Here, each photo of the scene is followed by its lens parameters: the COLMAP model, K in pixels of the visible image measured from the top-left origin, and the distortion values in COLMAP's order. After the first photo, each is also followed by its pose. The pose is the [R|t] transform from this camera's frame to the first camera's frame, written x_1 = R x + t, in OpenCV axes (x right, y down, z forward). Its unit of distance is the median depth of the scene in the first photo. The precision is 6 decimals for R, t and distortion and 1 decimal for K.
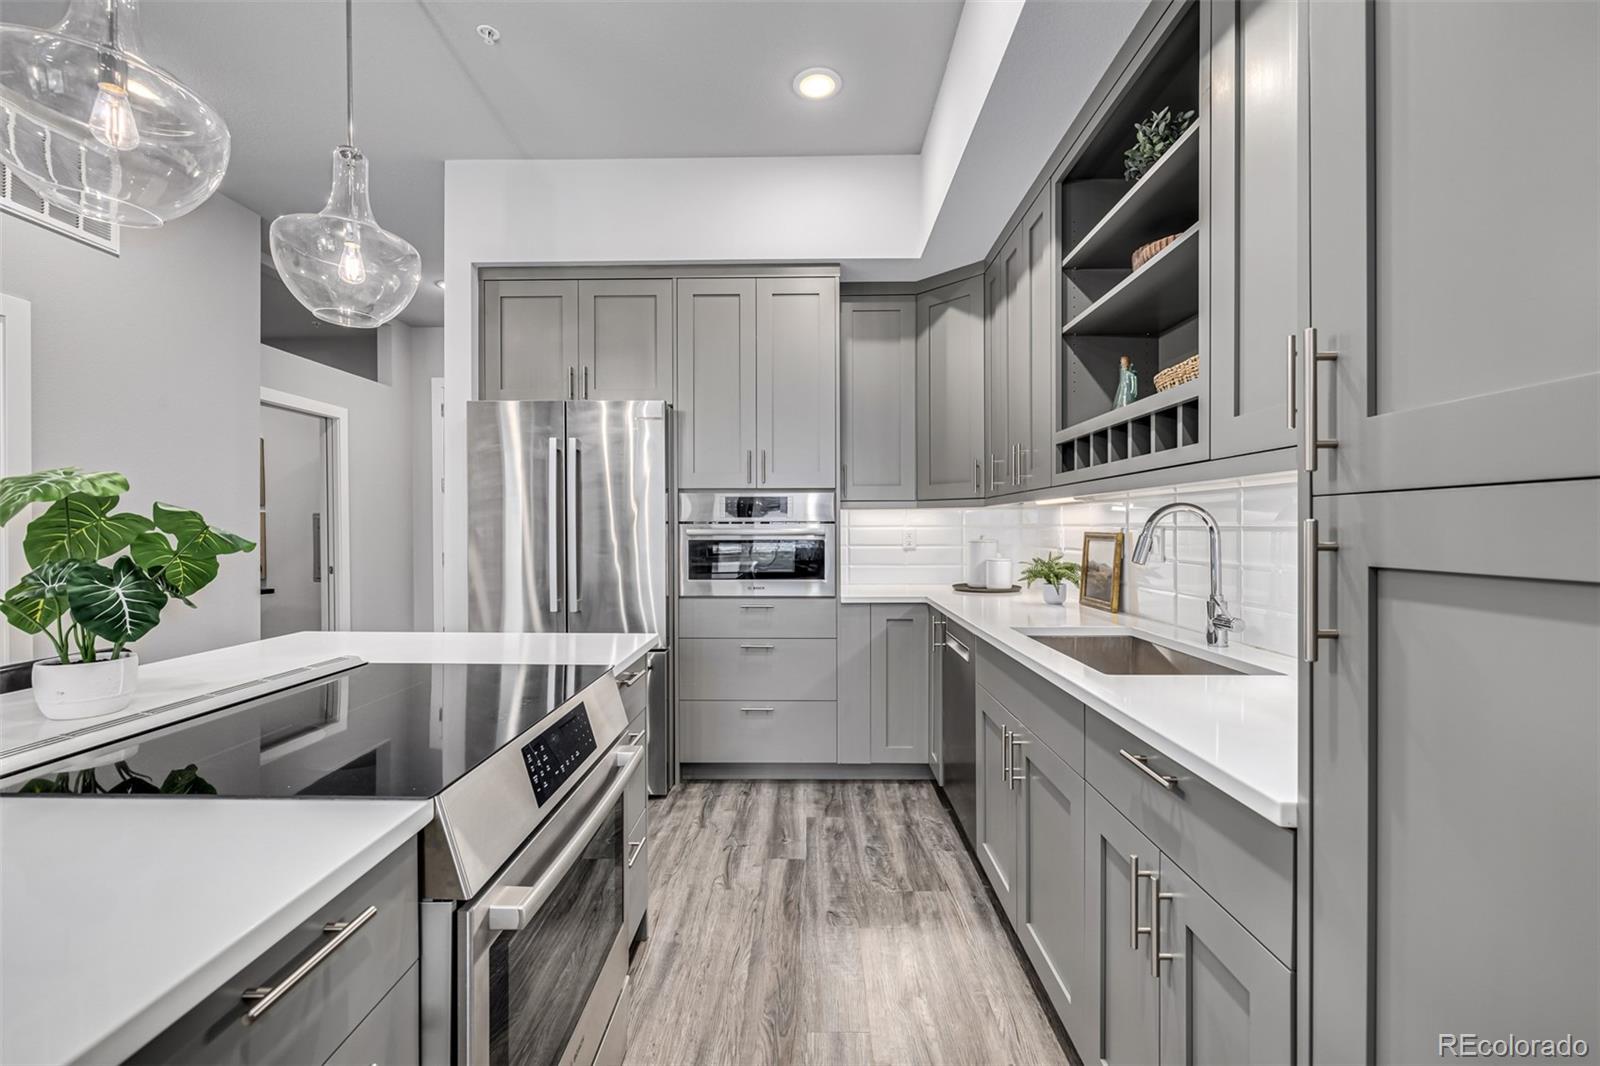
lens RADIAL K [[676.1, 0, 793.0], [0, 676.1, 527.1], [0, 0, 1]] dist [0.000652, -0.001089]
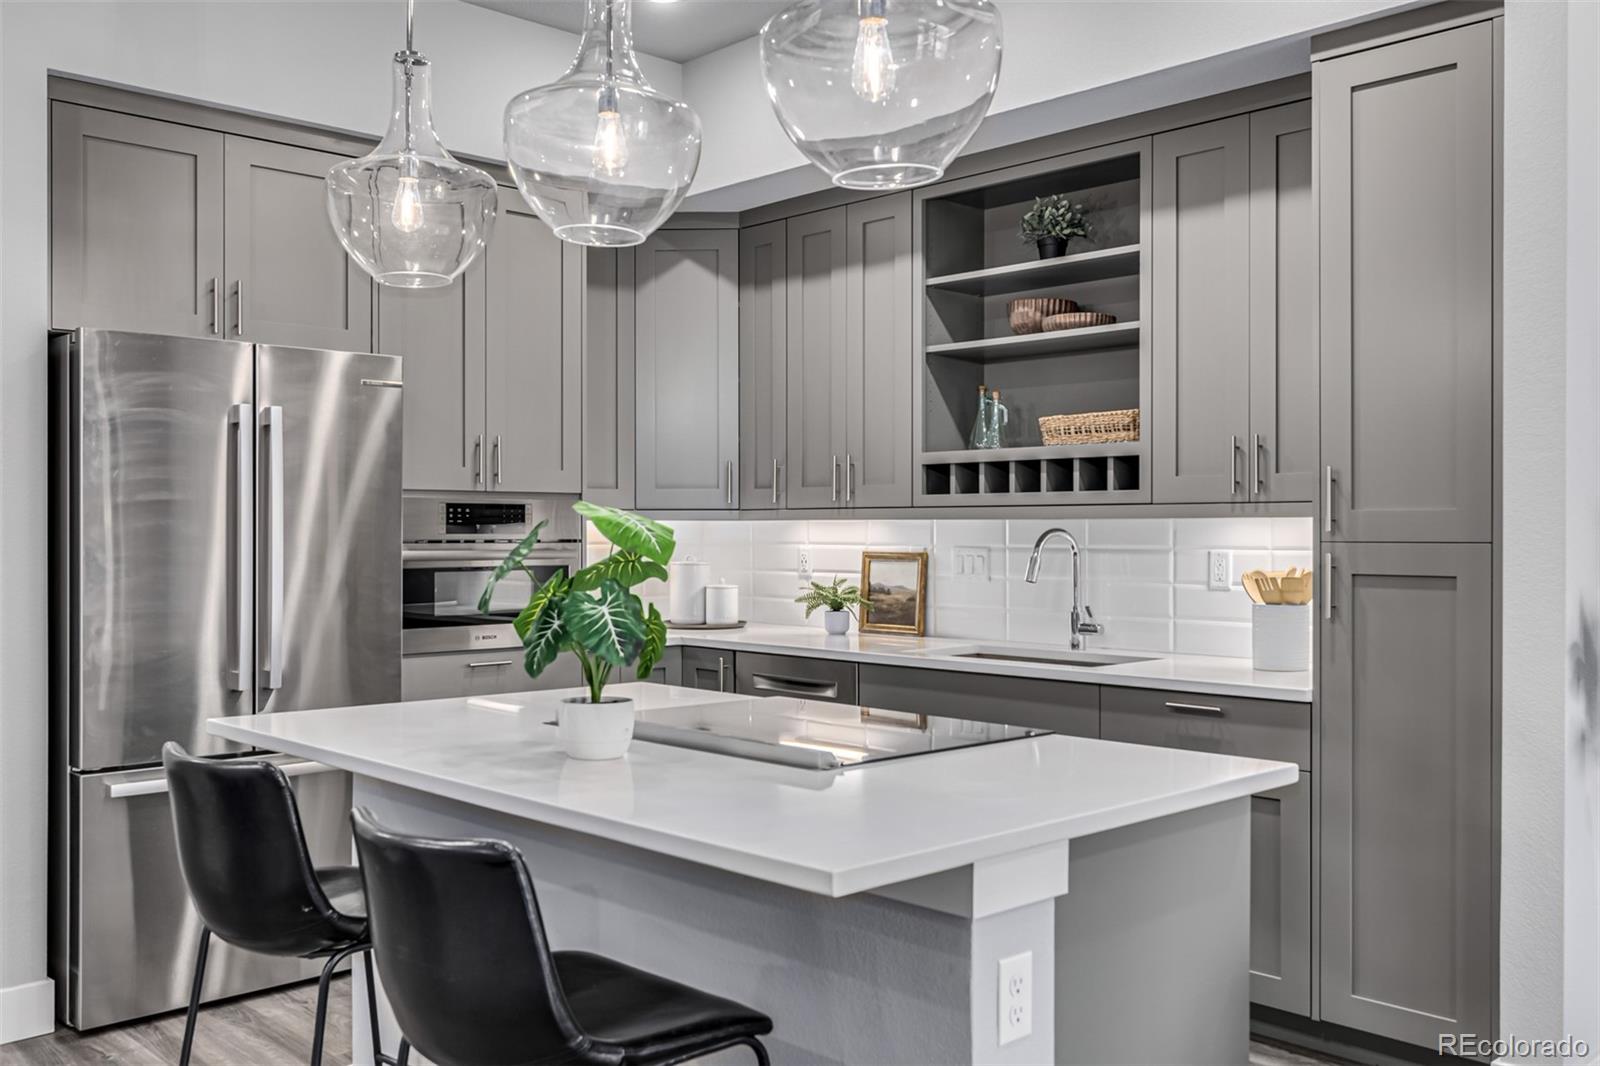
lens RADIAL K [[1427.9, 0, 787.6], [0, 1427.9, 530.7], [0, 0, 1]] dist [-0.001489, -0.000261]
pose [[0.714640, 0.007876, 0.699448, -0.969453], [0.001441, 0.999918, -0.012732, 0.002758], [-0.699491, 0.010107, 0.714570, -0.284364]]
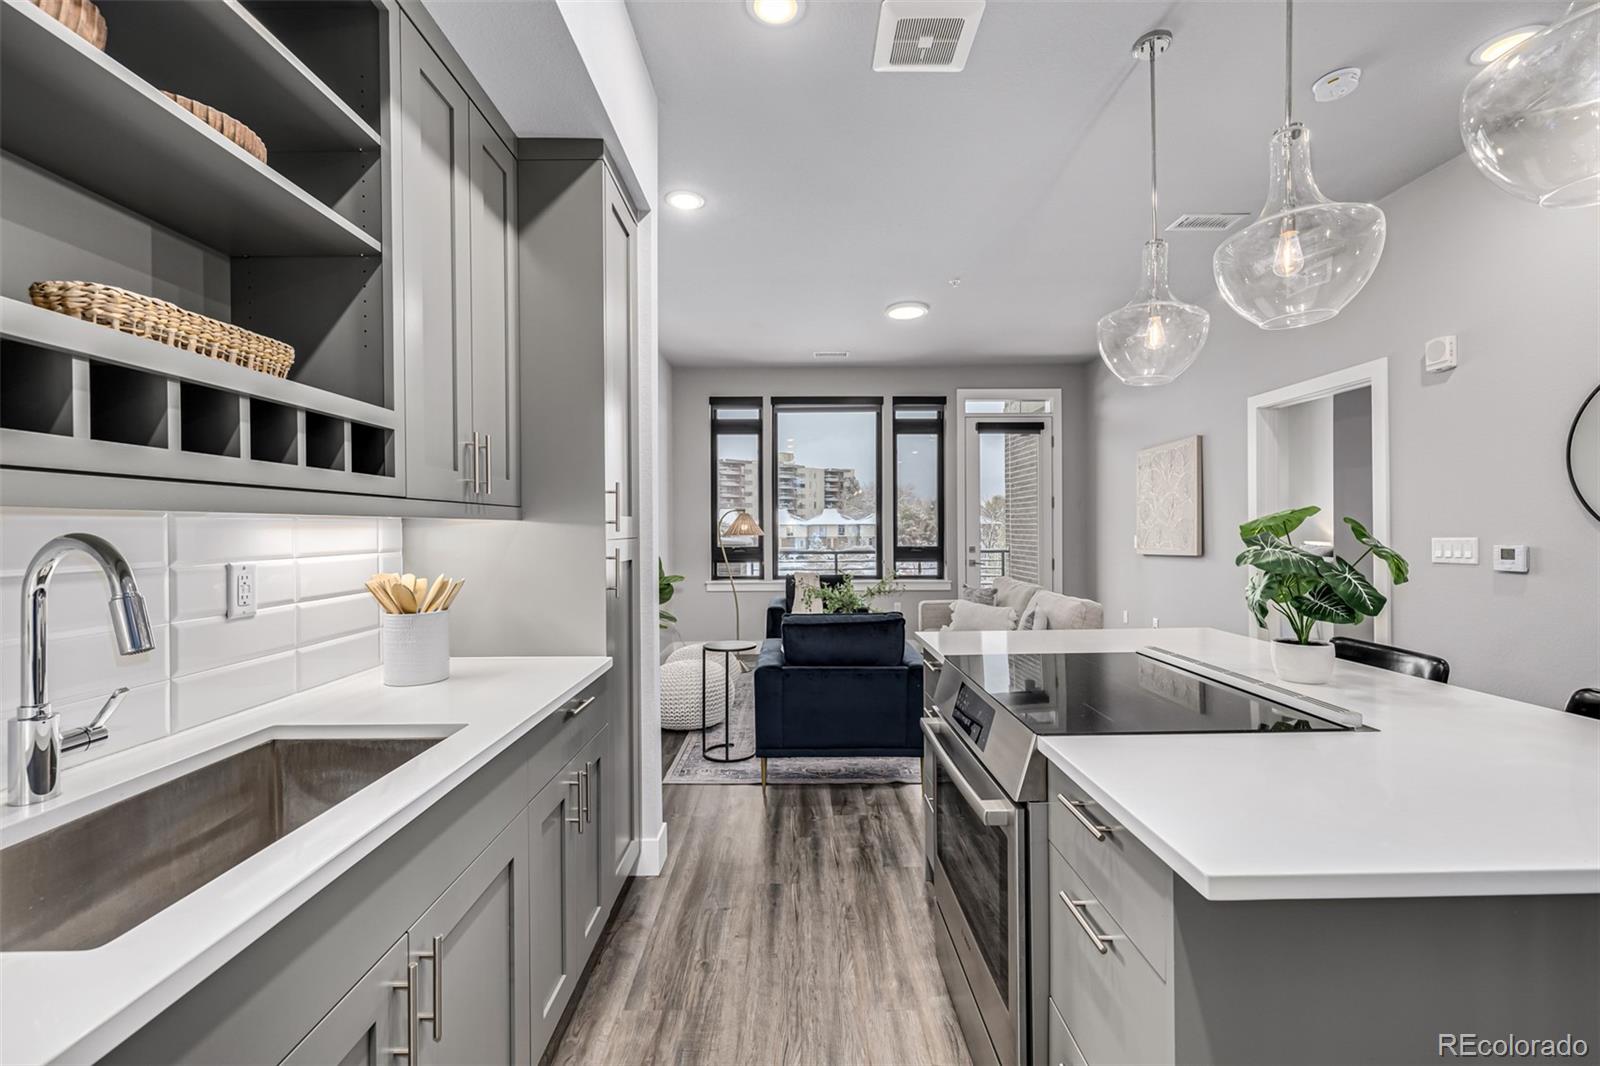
lens RADIAL K [[669.7, 0, 799.6], [0, 669.7, 530.3], [0, 0, 1]] dist [-0.002410, 0.000480]
pose [[-0.999599, 0.015617, -0.023613, 0.020578], [0.015264, 0.999770, 0.015058, -0.020797], [0.023843, 0.014692, -0.999608, 1.010595]]
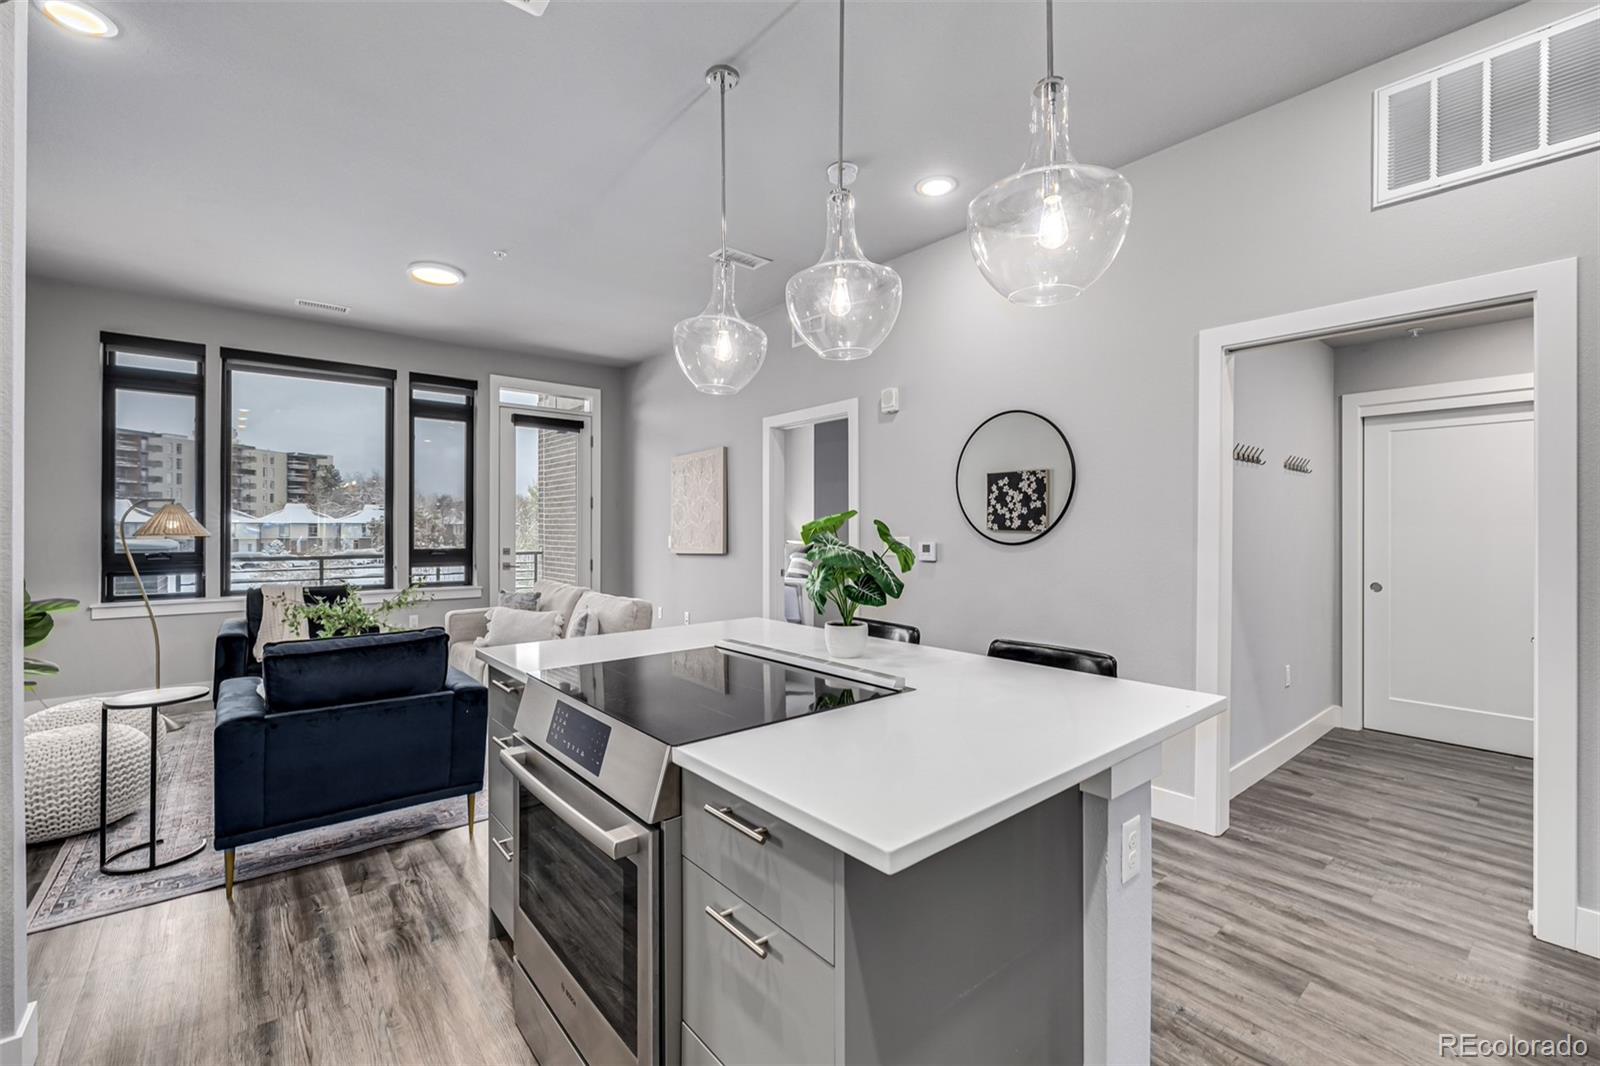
lens RADIAL K [[676.1, 0, 798.7], [0, 676.1, 527.2], [0, 0, 1]] dist [0.000652, -0.001089]
pose [[-0.758387, 0.008618, -0.651748, 0.068758], [-0.000925, 0.999897, 0.014298, -0.018373], [0.651804, 0.011447, -0.758301, 0.939567]]
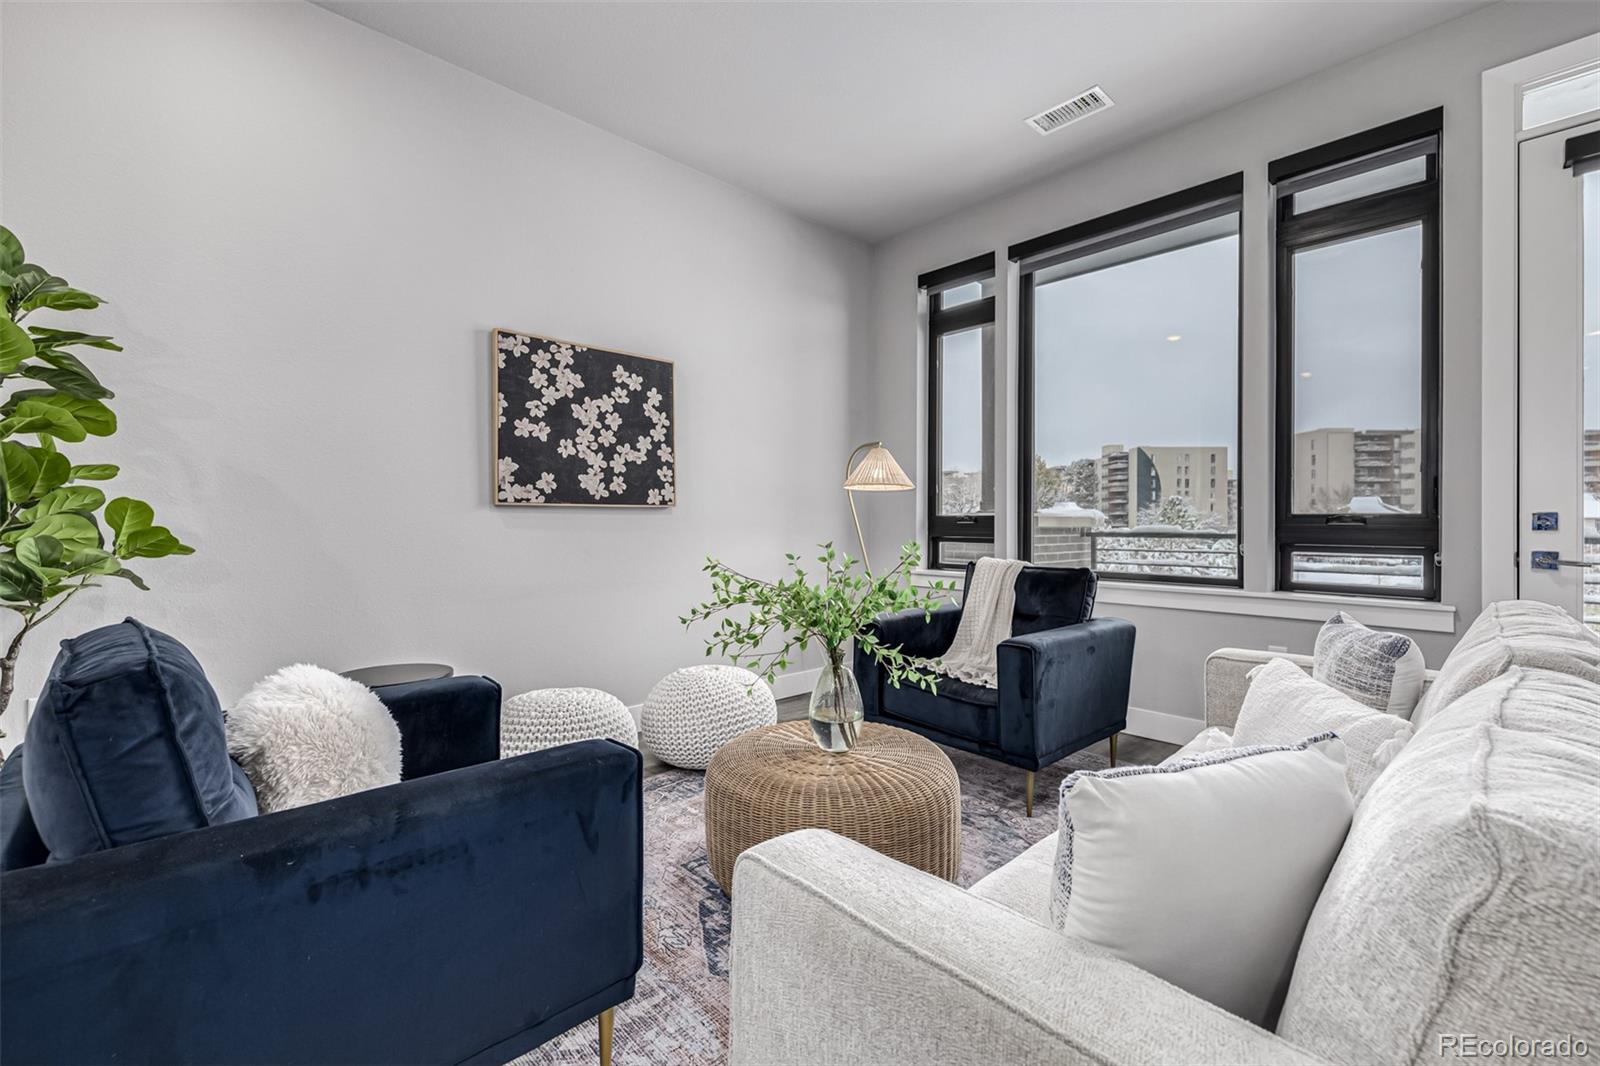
lens RADIAL K [[676.1, 0, 793.7], [0, 676.1, 521.7], [0, 0, 1]] dist [0.000652, -0.001089]
pose [[-0.695068, 0.012599, 0.718834, -0.628345], [0.014300, 0.999891, -0.003698, 0.087738], [-0.718802, 0.007709, -0.695172, -0.179657]]
